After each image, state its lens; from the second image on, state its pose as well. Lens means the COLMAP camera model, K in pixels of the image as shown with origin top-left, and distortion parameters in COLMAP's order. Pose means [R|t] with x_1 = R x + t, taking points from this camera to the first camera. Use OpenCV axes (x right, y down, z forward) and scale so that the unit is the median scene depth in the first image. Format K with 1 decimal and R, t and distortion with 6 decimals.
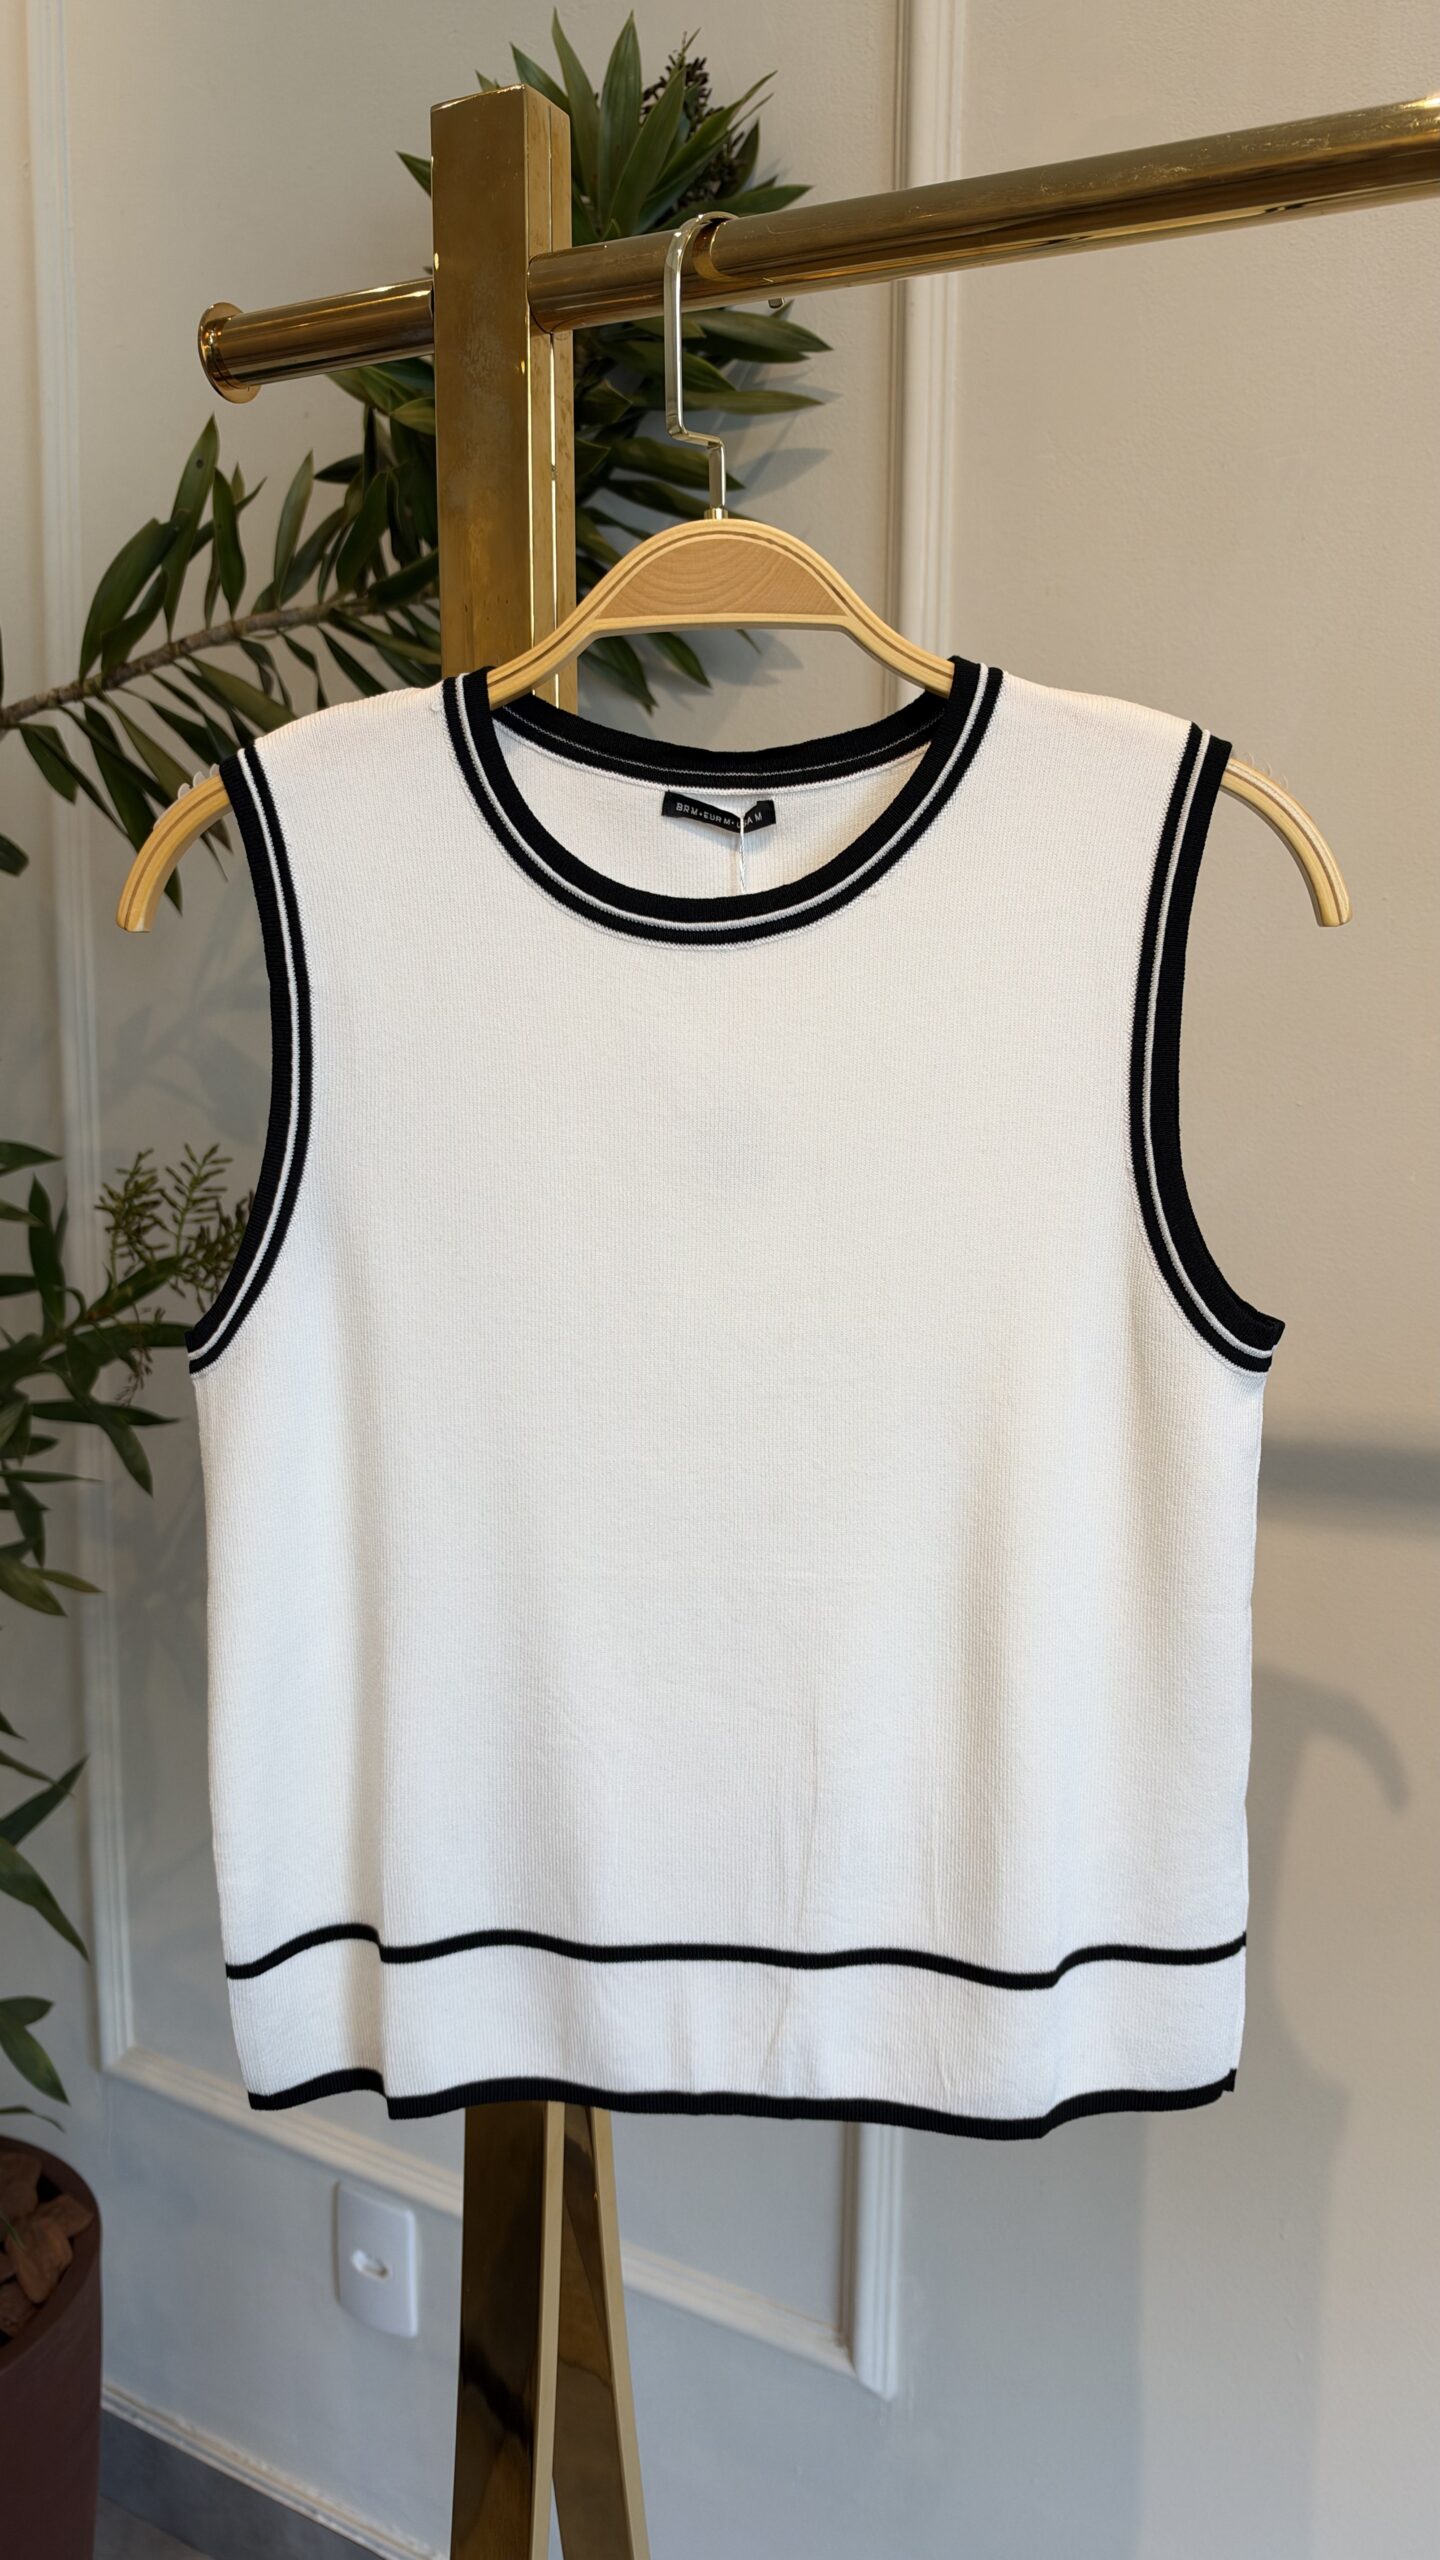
lens RADIAL K [[1891.0, 0, 708.1], [0, 1891.0, 1306.9], [0, 0, 1]] dist [-0.026762, -0.002620]
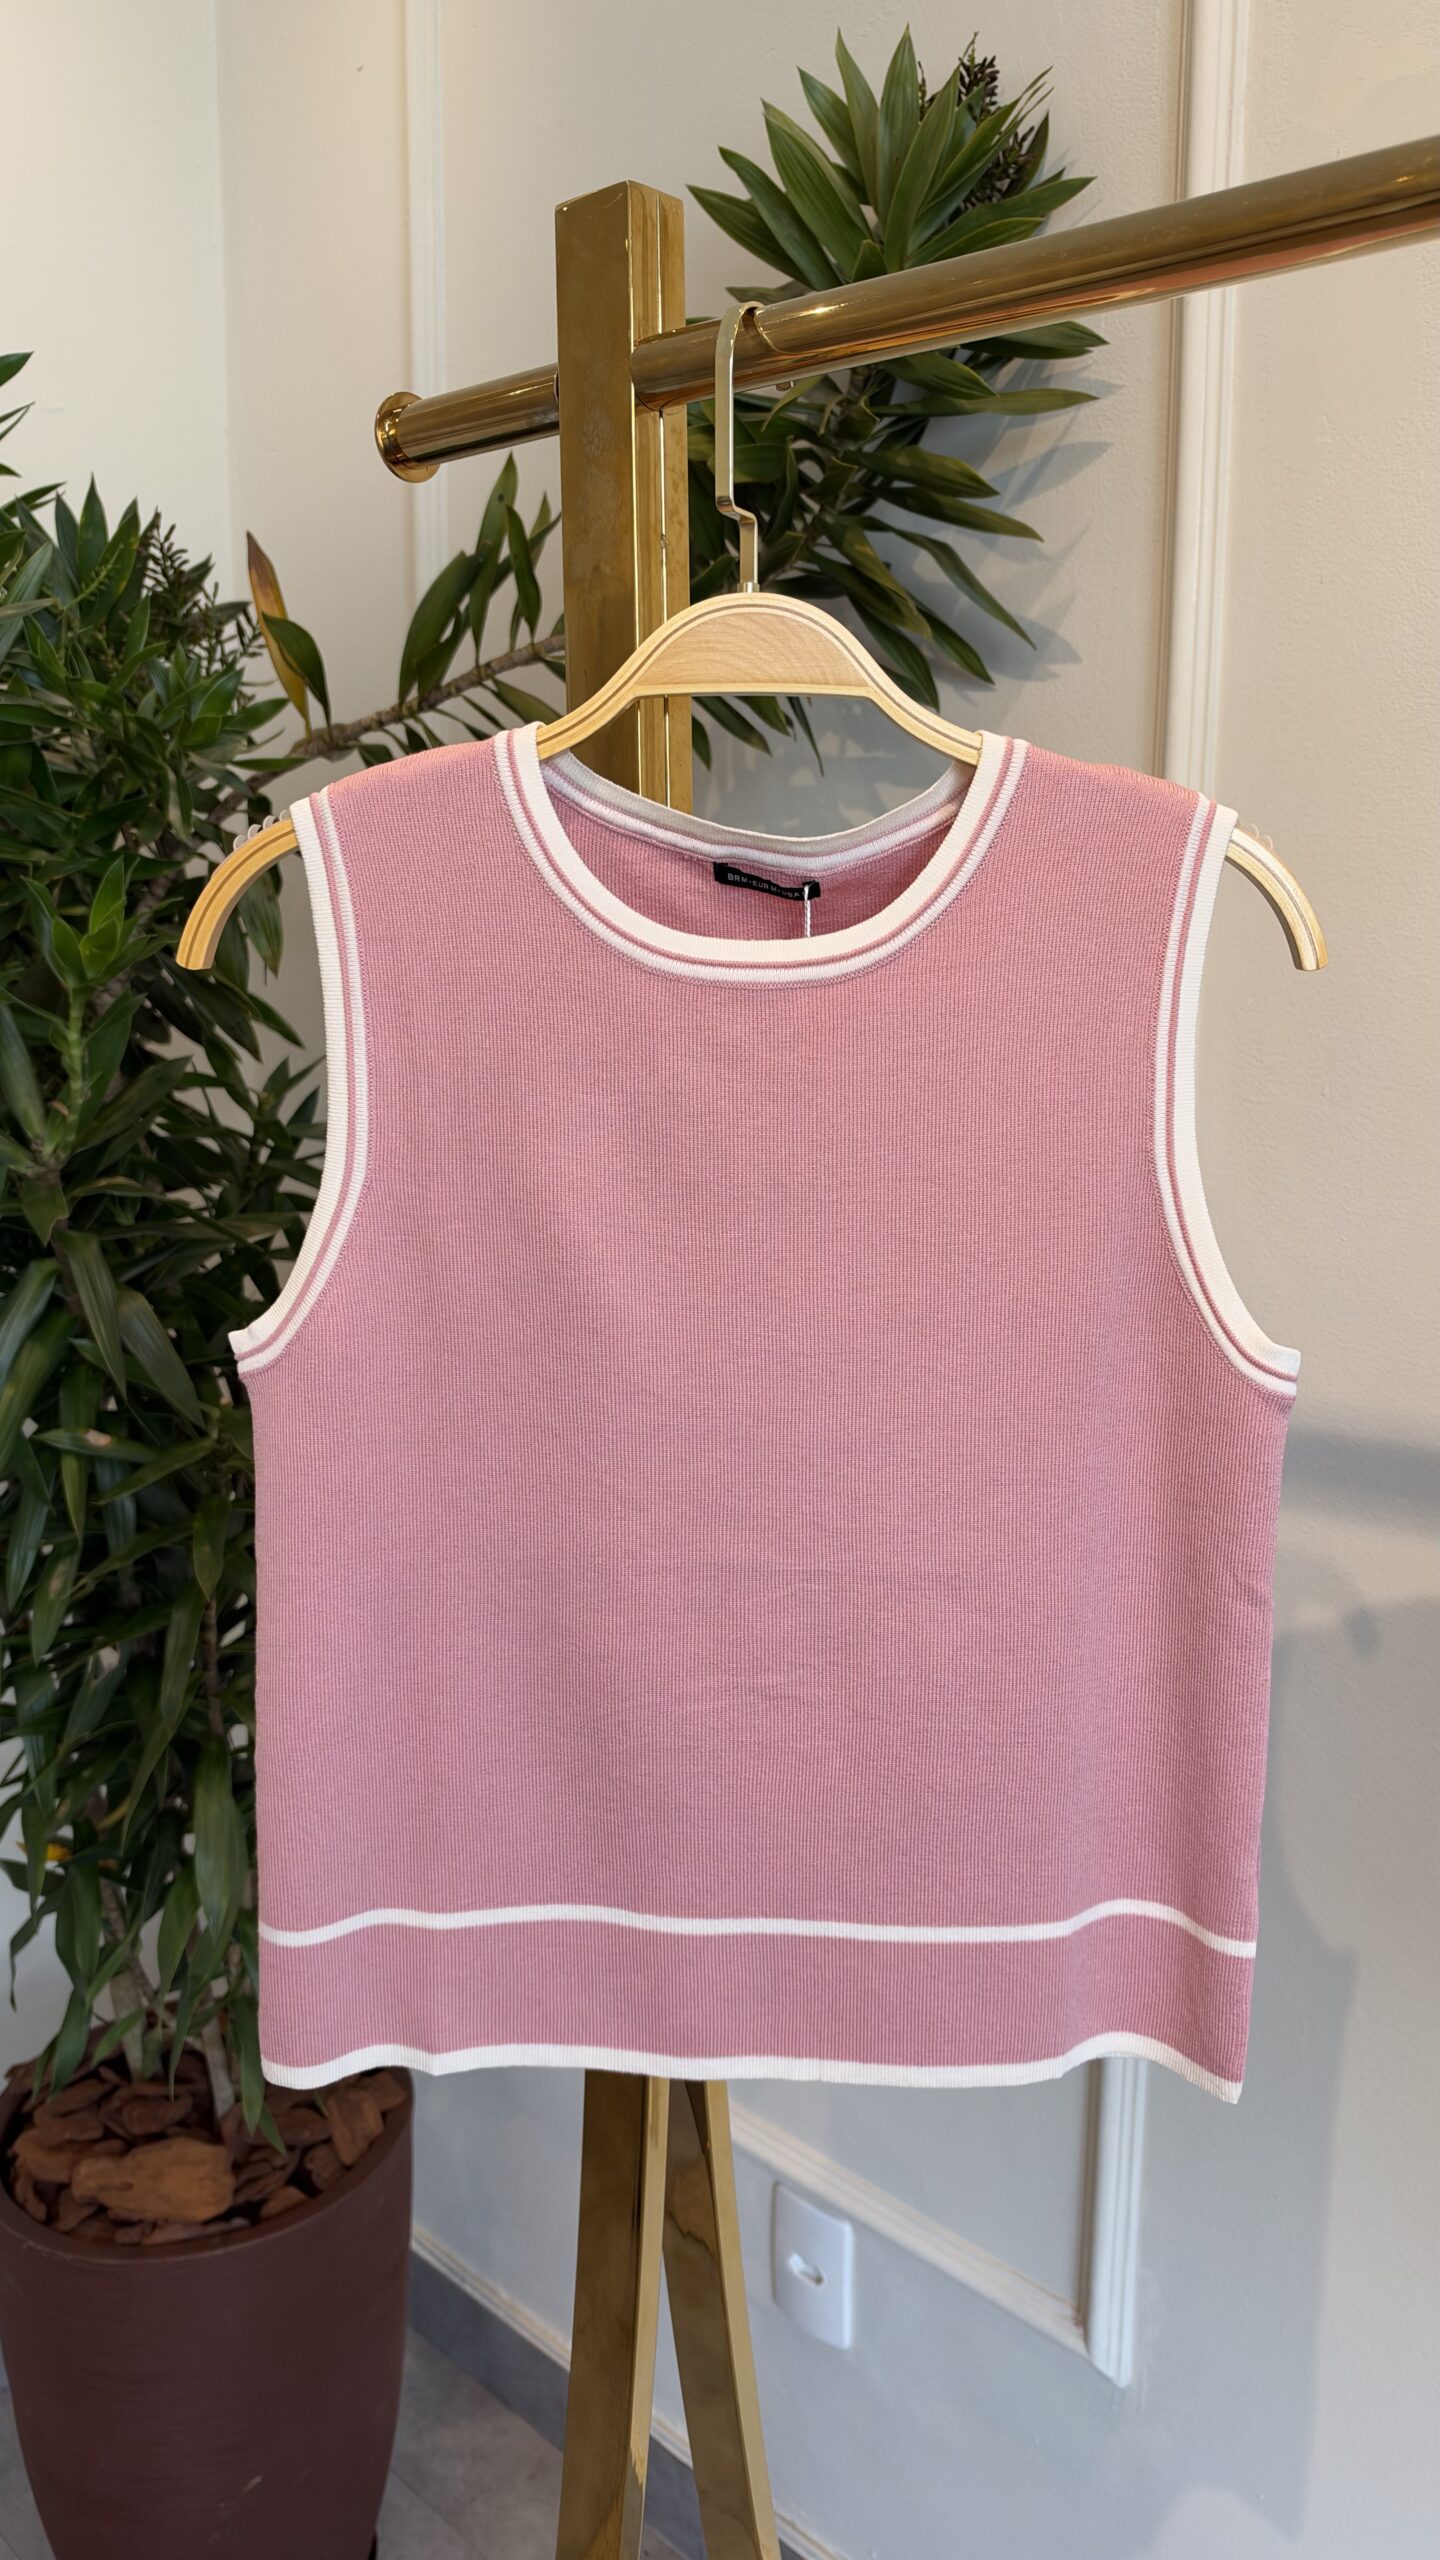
lens RADIAL K [[1891.0, 0, 714.5], [0, 1891.0, 1295.7], [0, 0, 1]] dist [-0.026762, -0.002620]
pose [[0.966604, 0.041044, -0.252965, 0.132637], [-0.035293, 0.999006, 0.027235, -0.025308], [0.253831, -0.017398, 0.967092, -0.019710]]
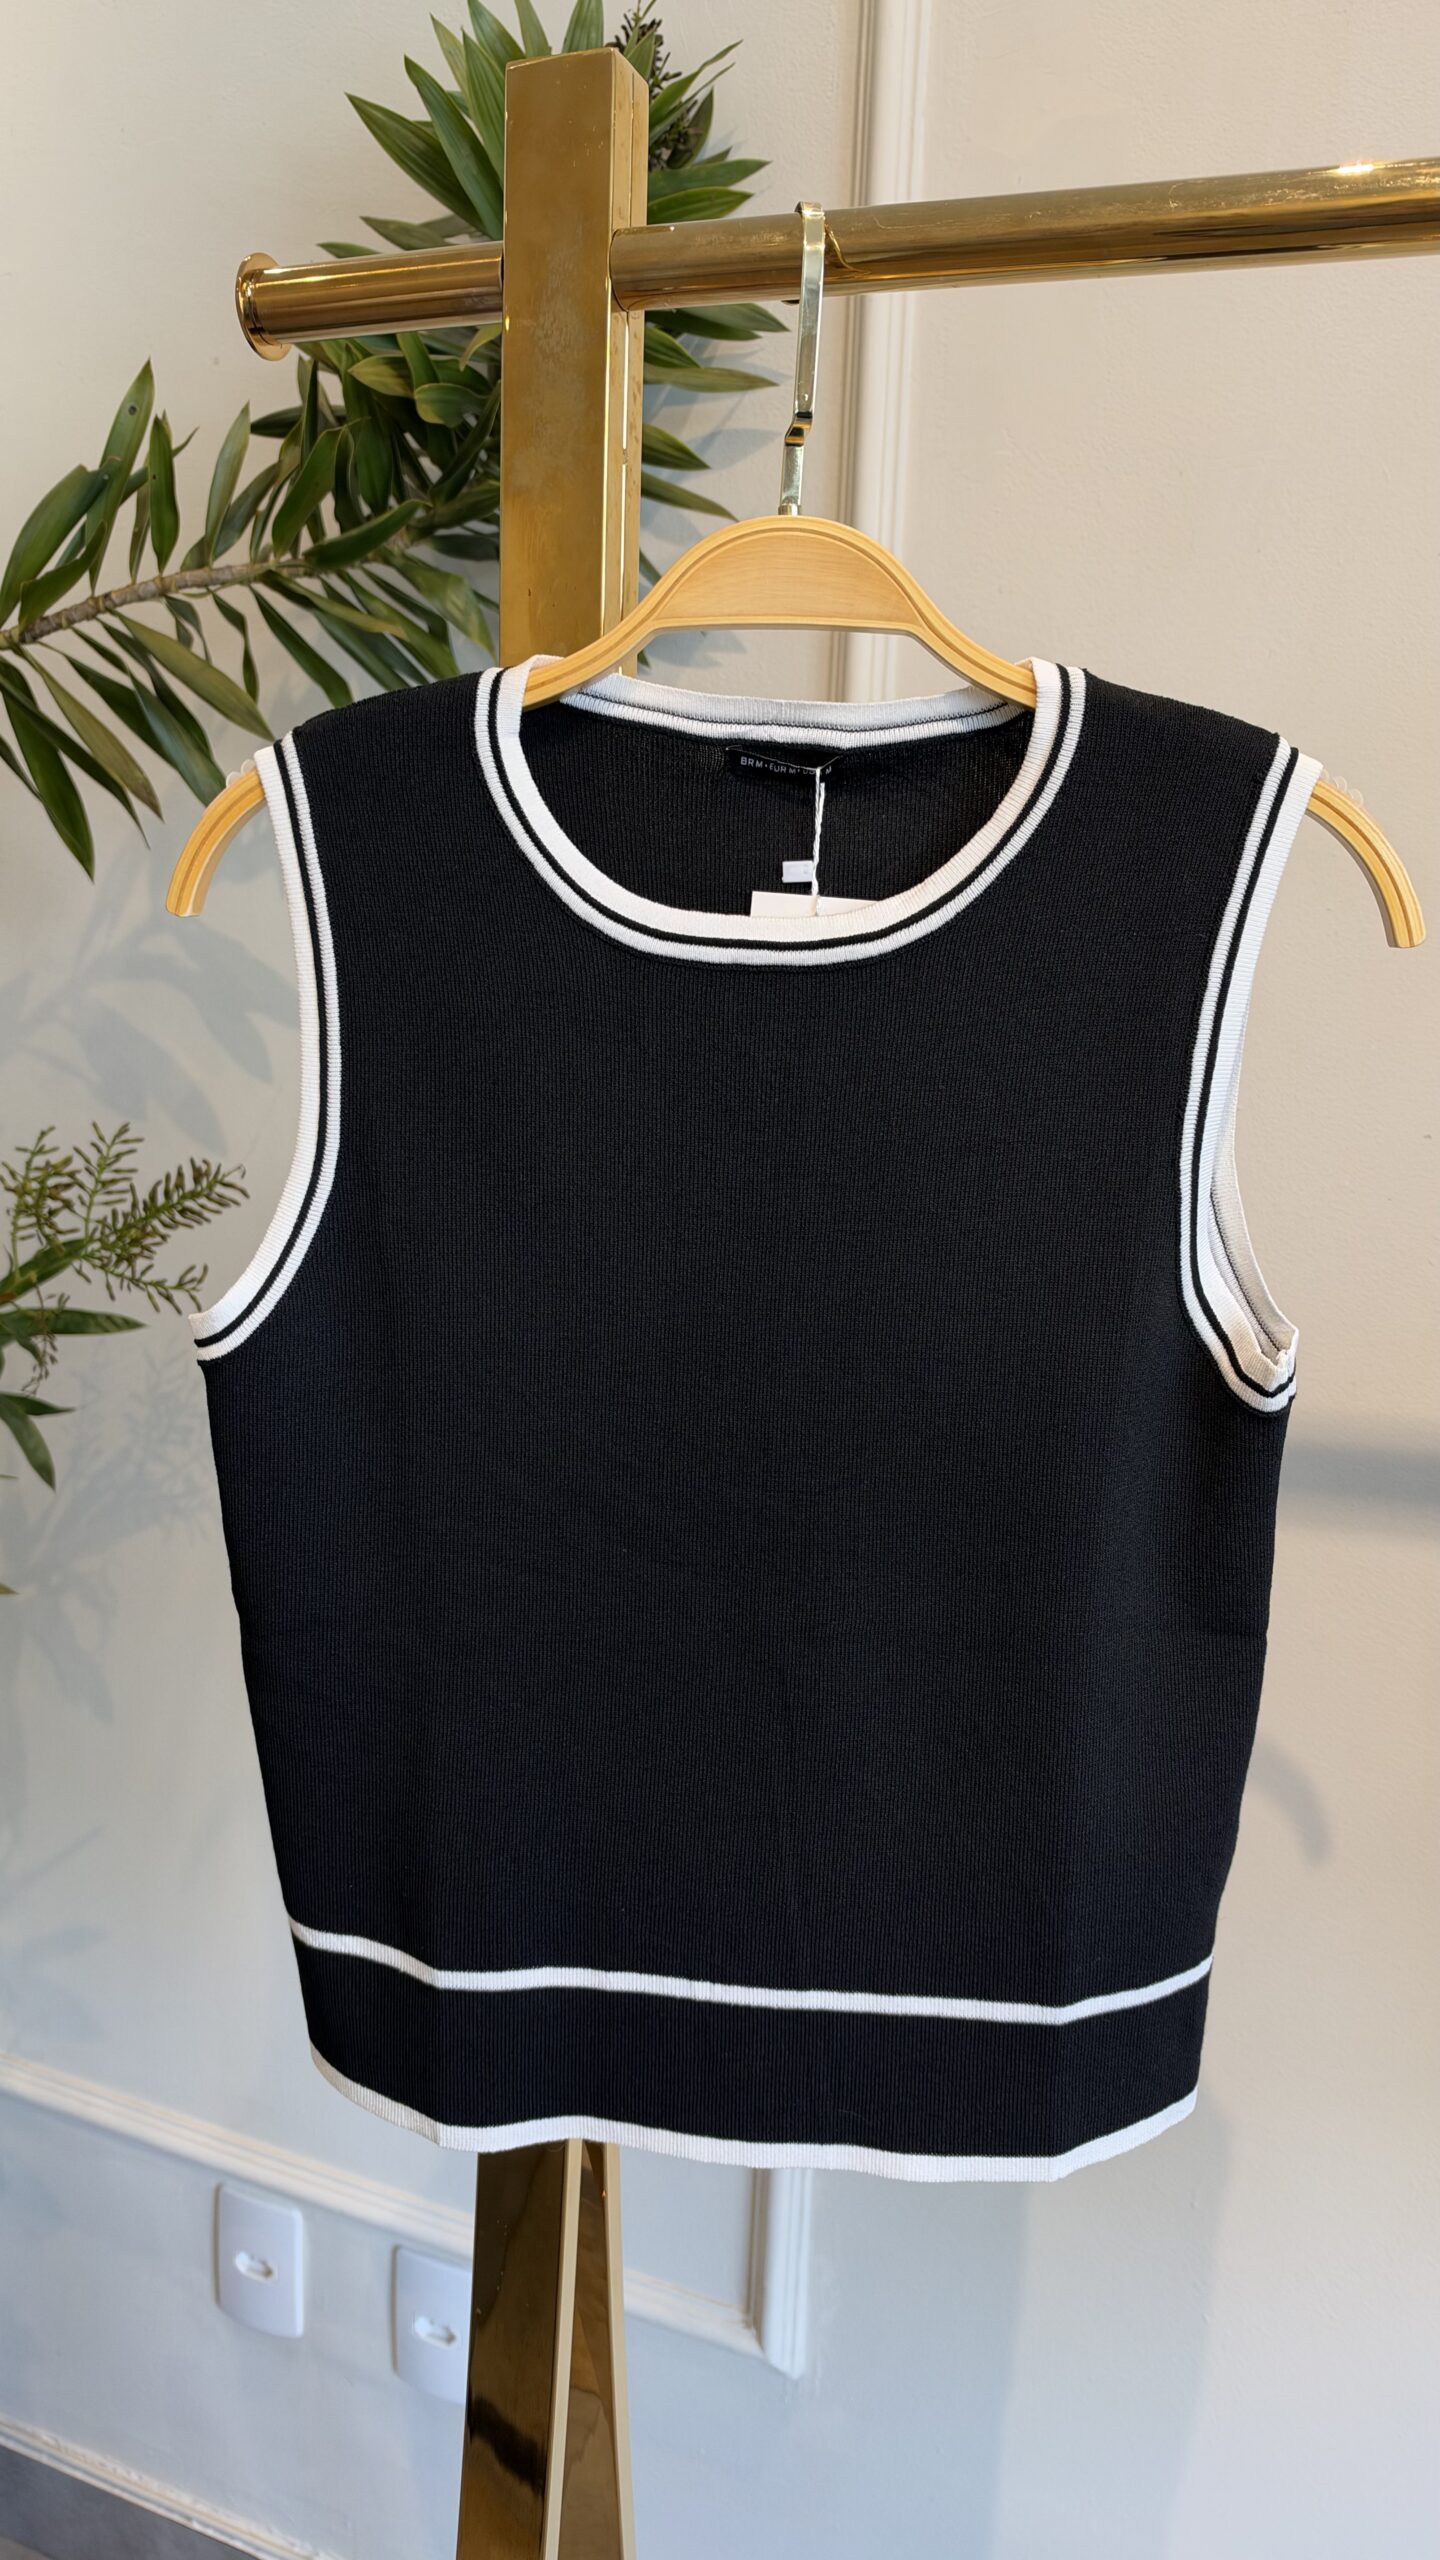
lens RADIAL K [[1891.0, 0, 710.1], [0, 1891.0, 1309.4], [0, 0, 1]] dist [-0.026762, -0.002620]
pose [[0.993526, 0.006727, 0.113409, -0.080600], [-0.008828, 0.999798, 0.018031, -0.012484], [-0.113265, -0.018915, 0.993385, 0.014298]]
